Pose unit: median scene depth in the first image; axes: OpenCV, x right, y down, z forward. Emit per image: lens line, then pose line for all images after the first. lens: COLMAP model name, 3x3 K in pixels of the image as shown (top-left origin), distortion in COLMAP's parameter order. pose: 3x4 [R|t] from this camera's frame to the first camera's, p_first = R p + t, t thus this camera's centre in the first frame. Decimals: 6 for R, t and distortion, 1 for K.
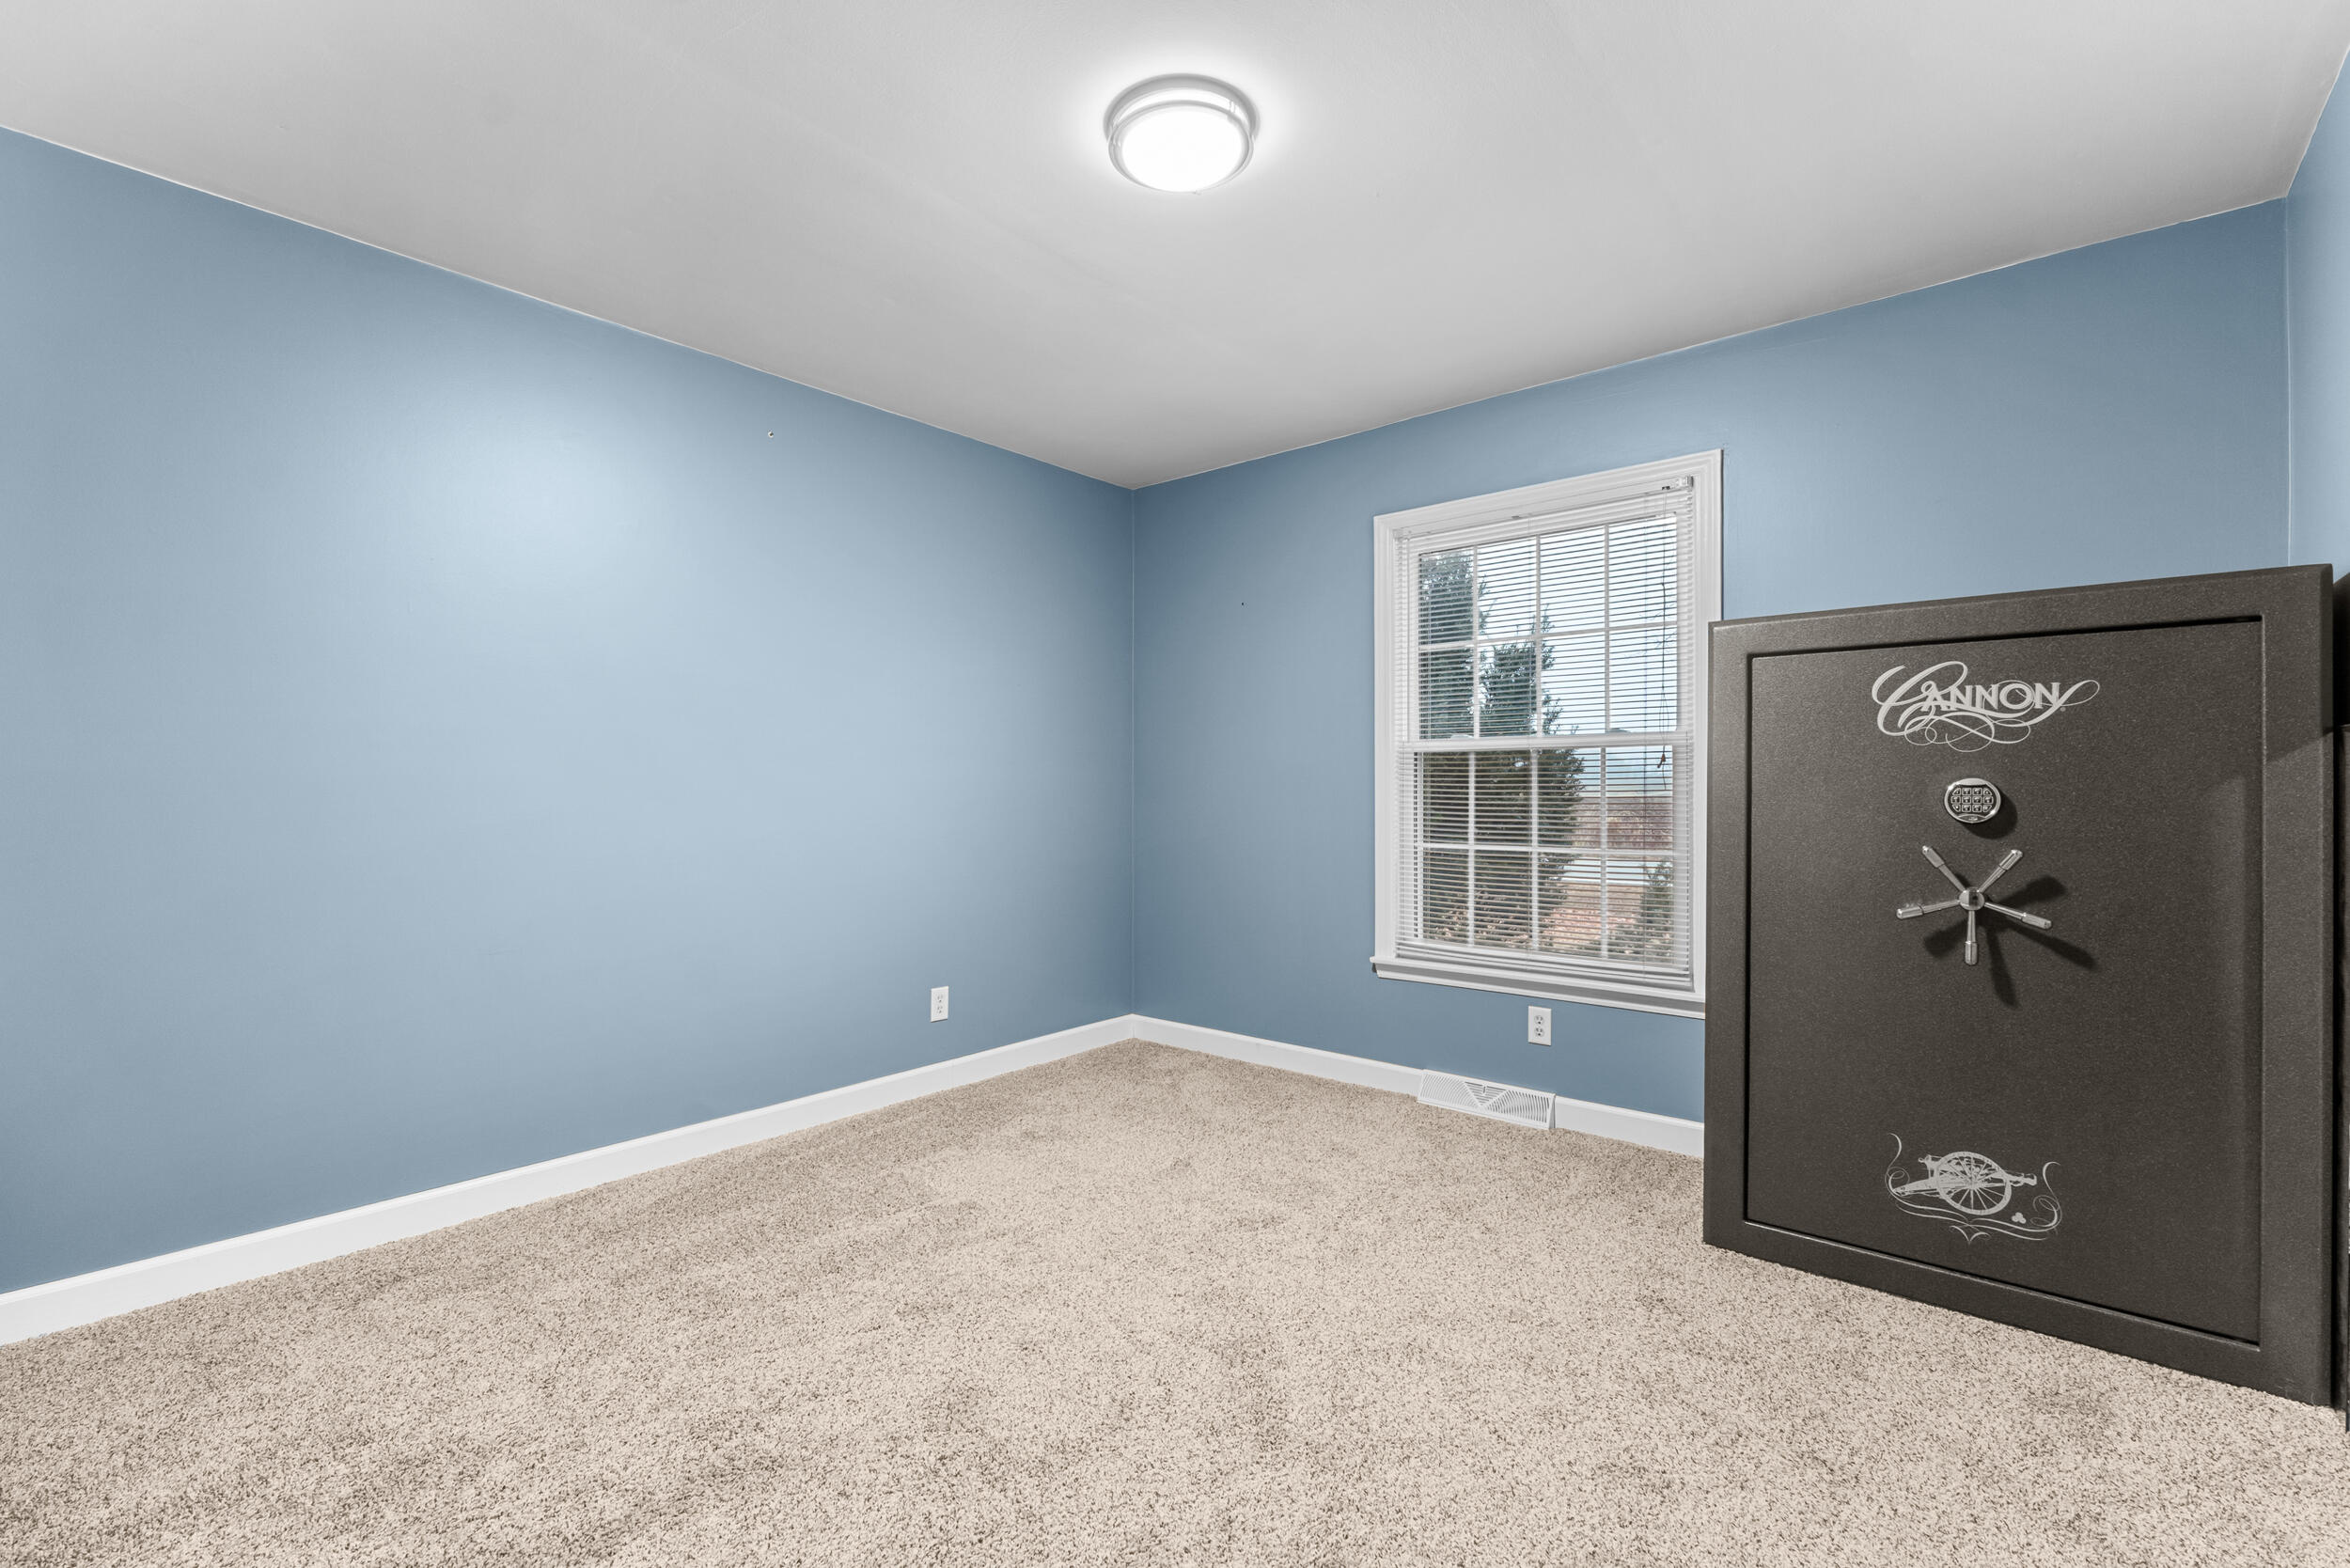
lens RADIAL K [[997.8, 0, 1169.5], [0, 997.8, 784.8], [0, 0, 1]] dist [0.003679, 0.000320]
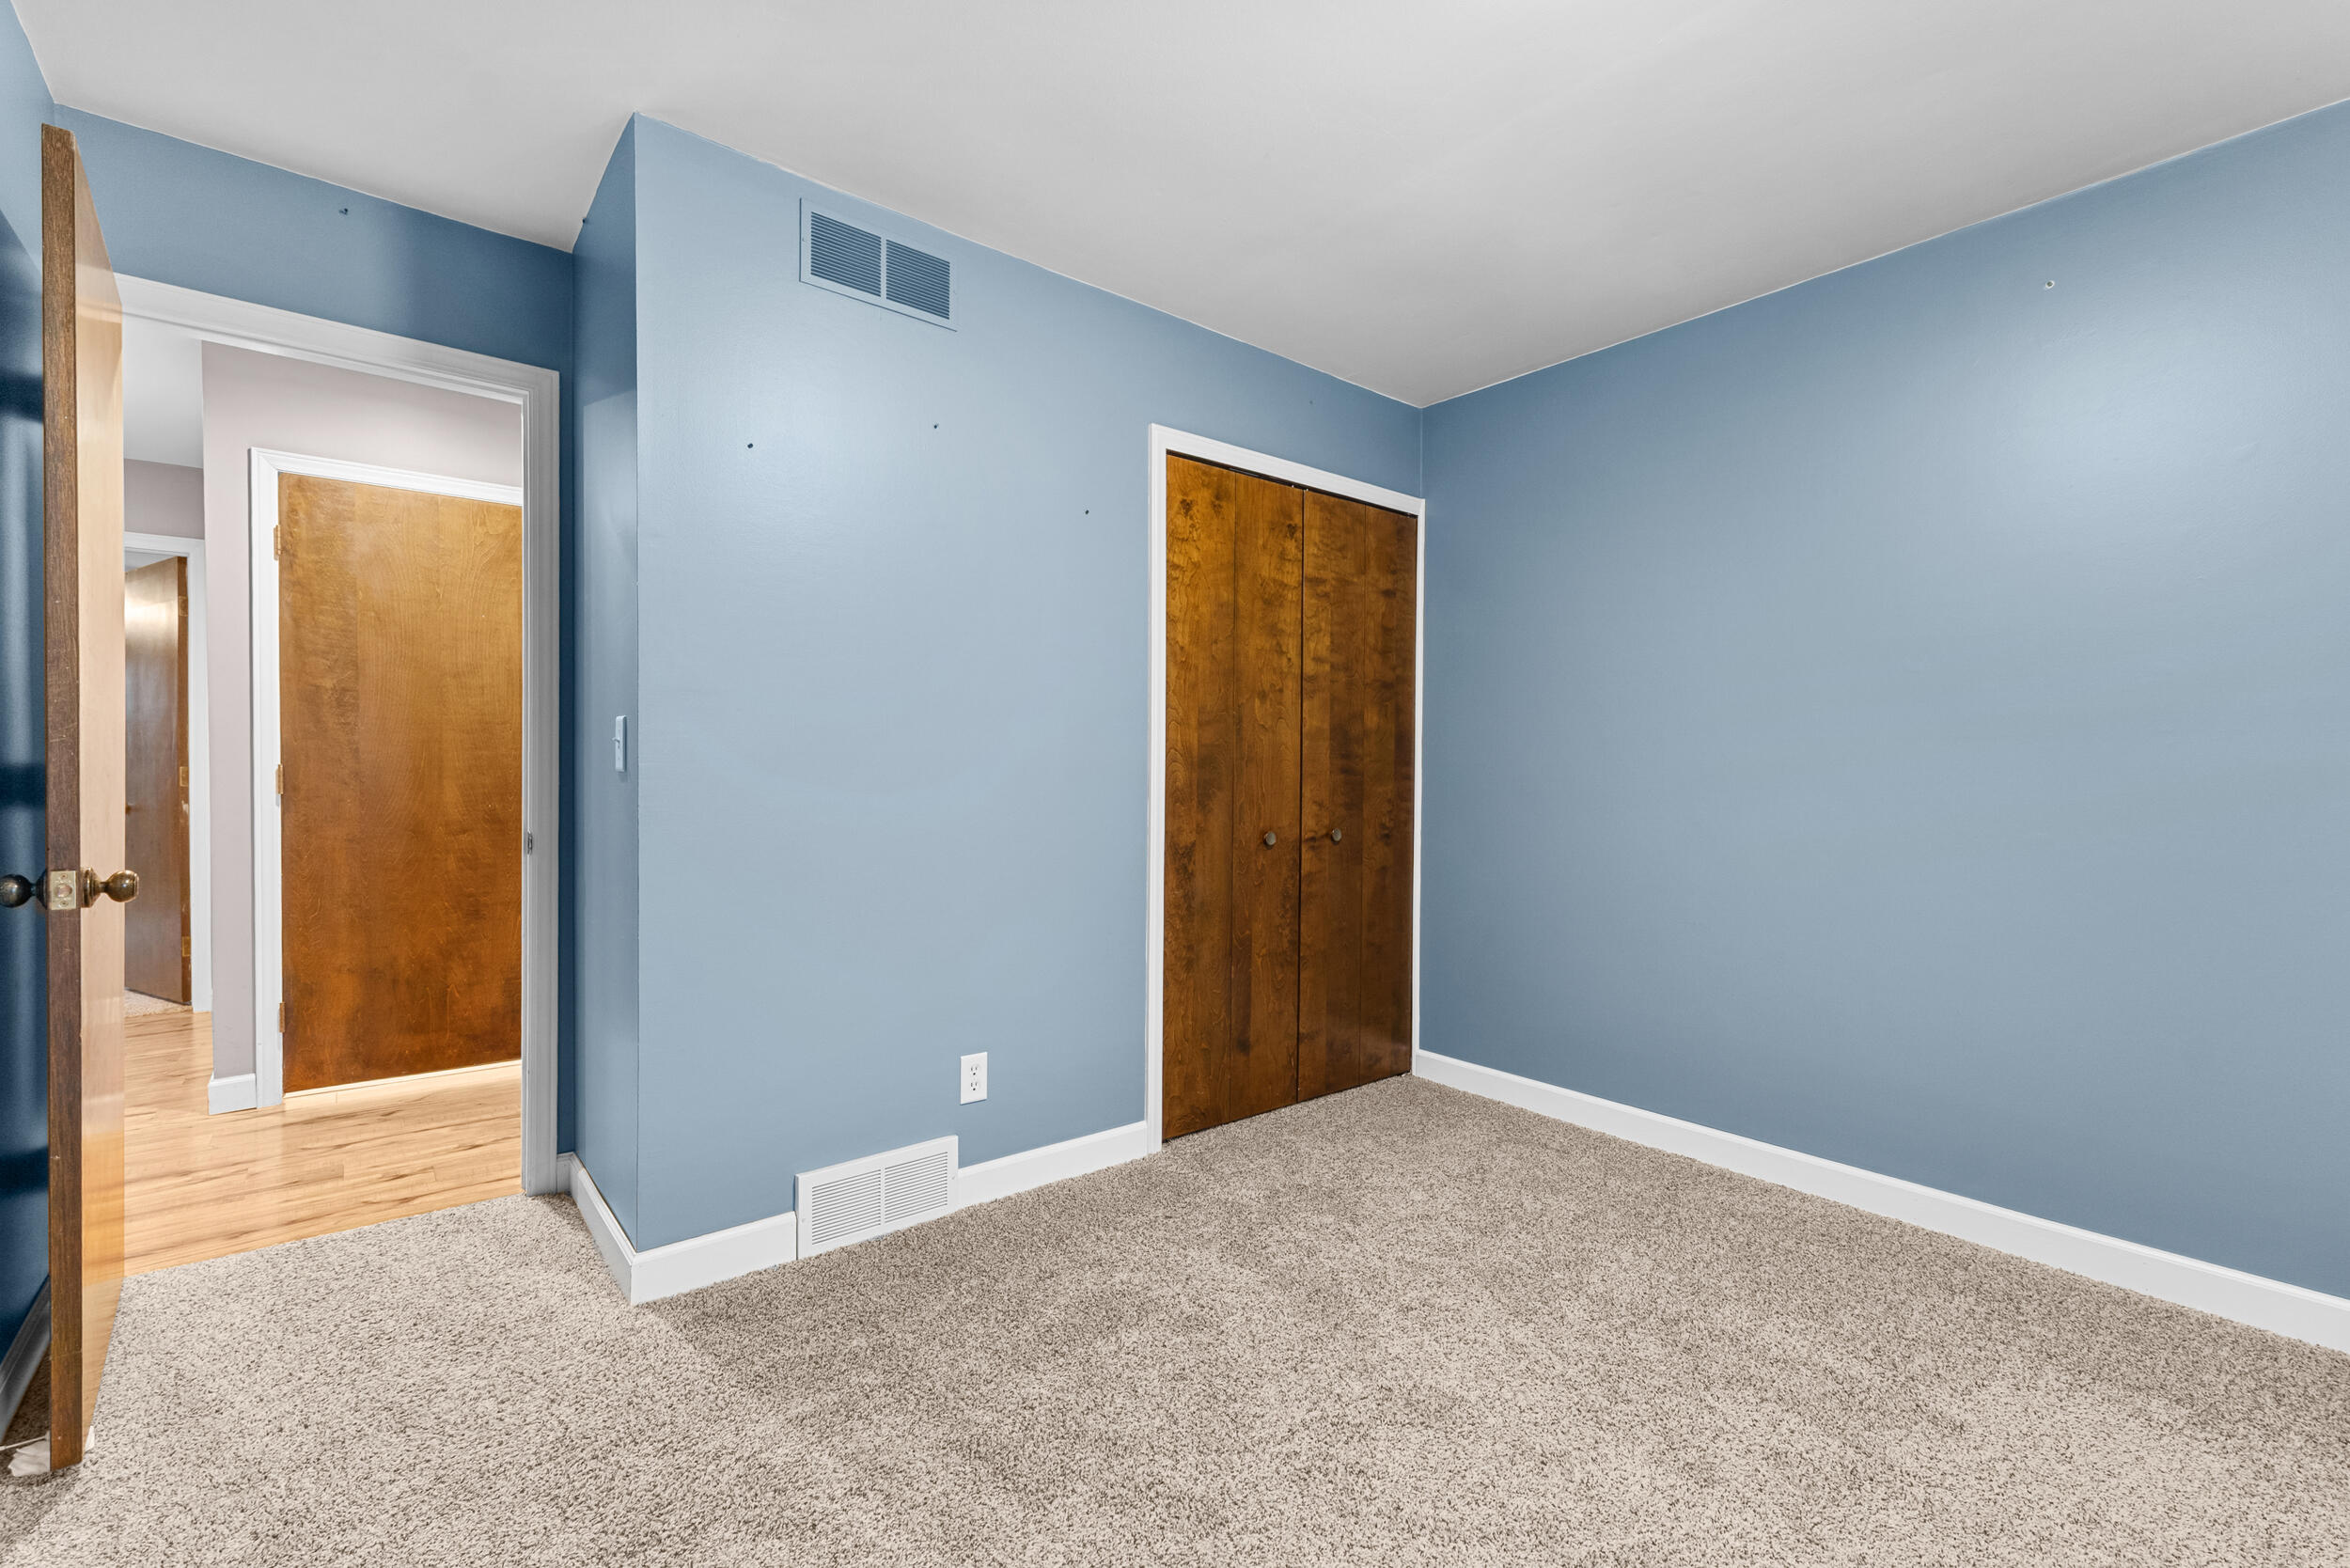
lens RADIAL K [[997.8, 0, 1175.2], [0, 997.8, 782.7], [0, 0, 1]] dist [0.003679, 0.000320]
pose [[-0.179521, 0.003502, -0.983748, 0.653181], [-0.000429, 0.999993, 0.003638, -0.003028], [0.983754, 0.001075, -0.179519, 0.752783]]
